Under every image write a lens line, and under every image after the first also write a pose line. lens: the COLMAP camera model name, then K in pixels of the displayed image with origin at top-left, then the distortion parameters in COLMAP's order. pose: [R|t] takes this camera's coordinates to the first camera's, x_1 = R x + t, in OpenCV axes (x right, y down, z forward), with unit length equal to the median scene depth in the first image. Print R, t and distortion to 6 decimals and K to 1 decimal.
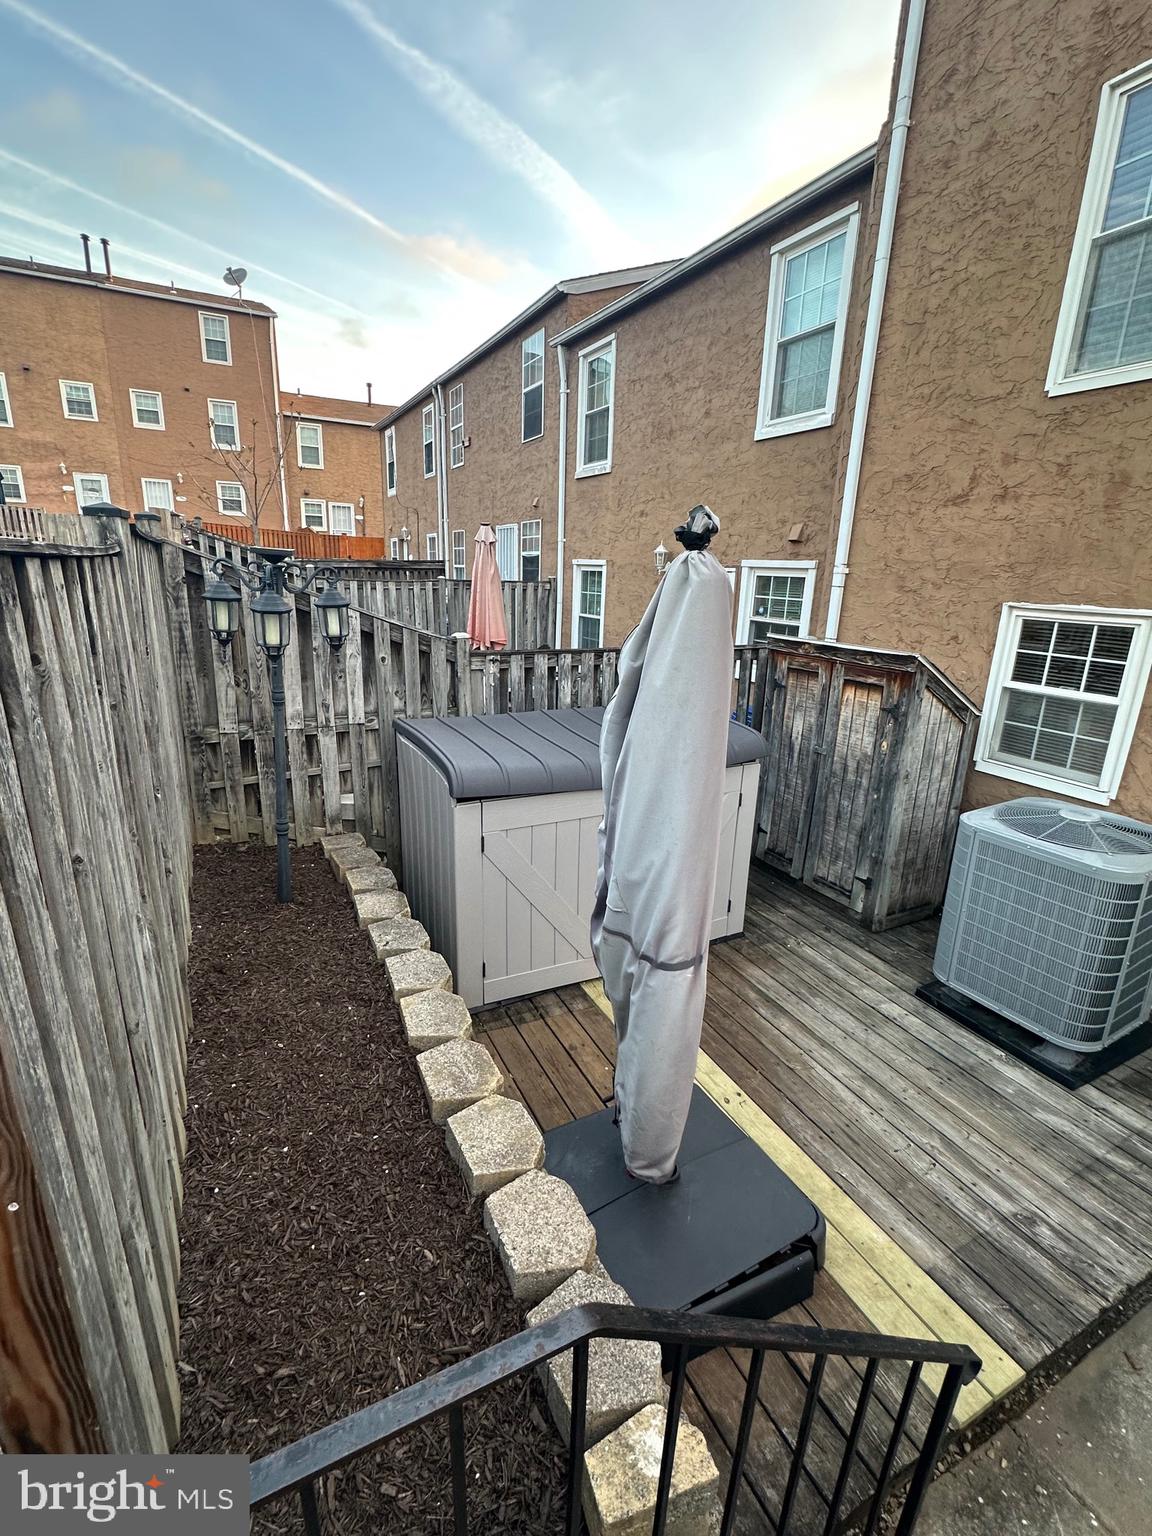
lens RADIAL K [[695.0, 0, 576.0], [0, 695.0, 768.0], [0, 0, 1]] dist [-0.003296, 0.000304]
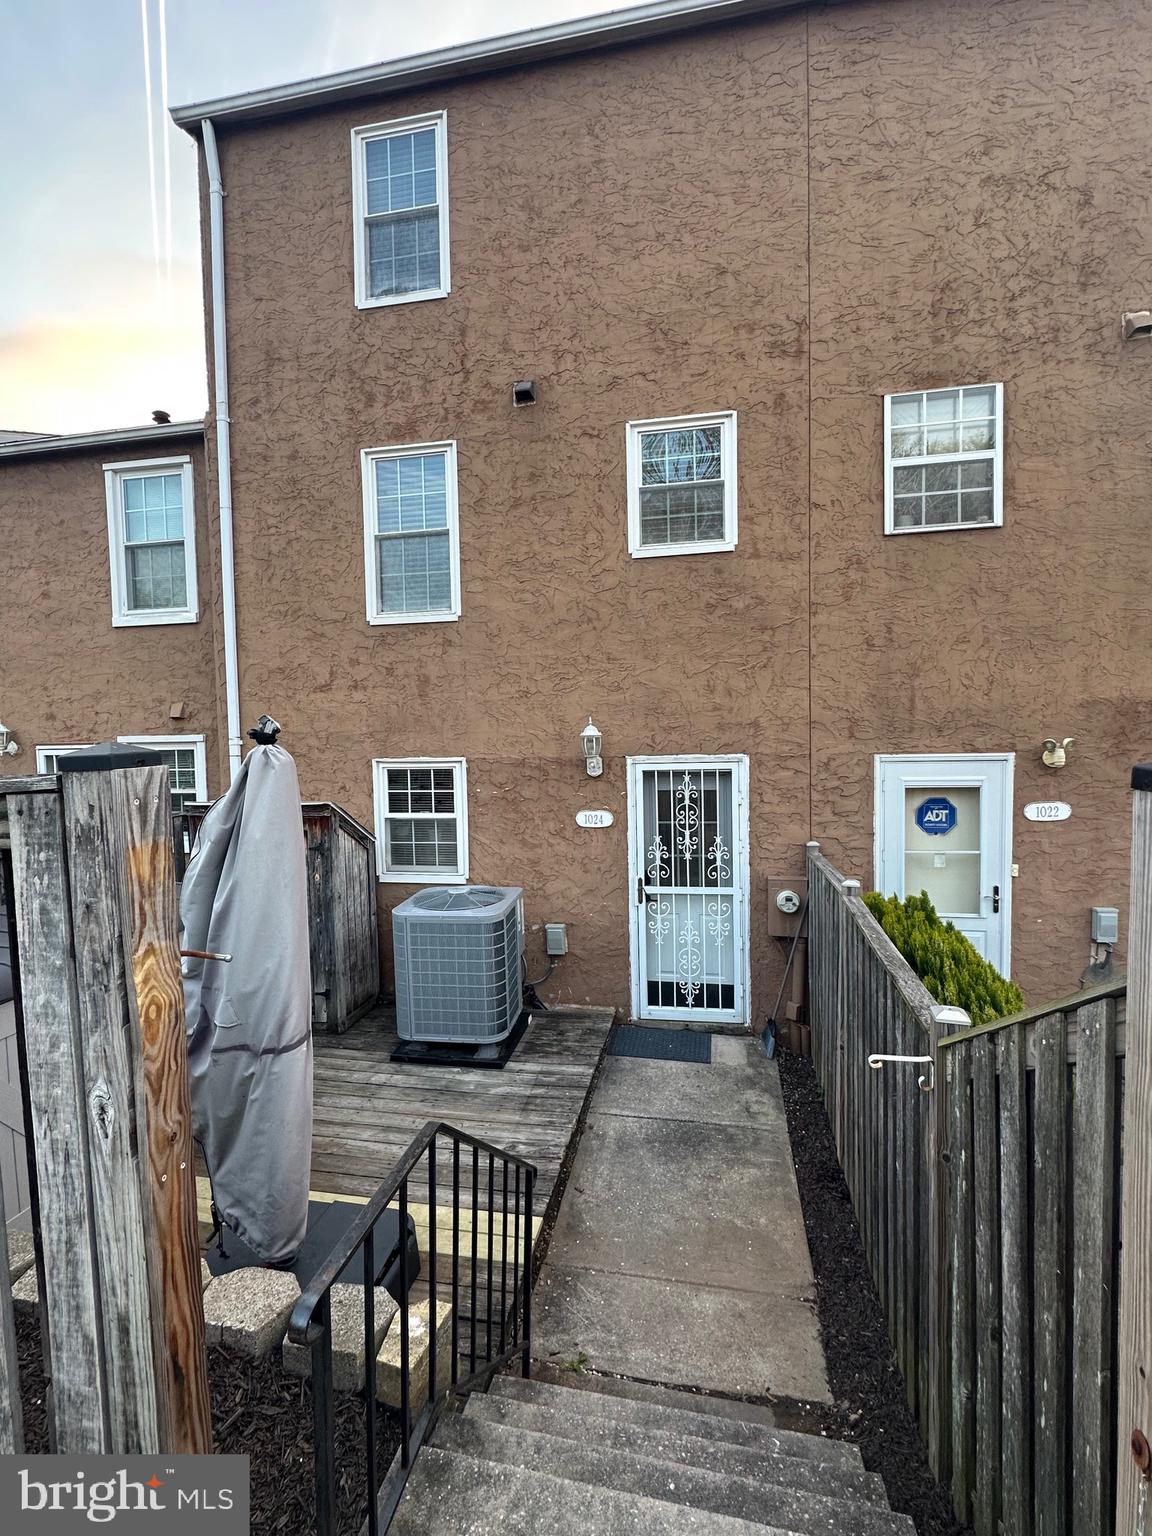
lens RADIAL K [[695.0, 0, 576.0], [0, 695.0, 768.0], [0, 0, 1]] dist [-0.003296, 0.000304]
pose [[0.611763, -0.083301, 0.786643, -0.234497], [0.256475, 0.961608, -0.097628, 0.019996], [-0.748309, 0.261480, 0.609640, -0.153254]]
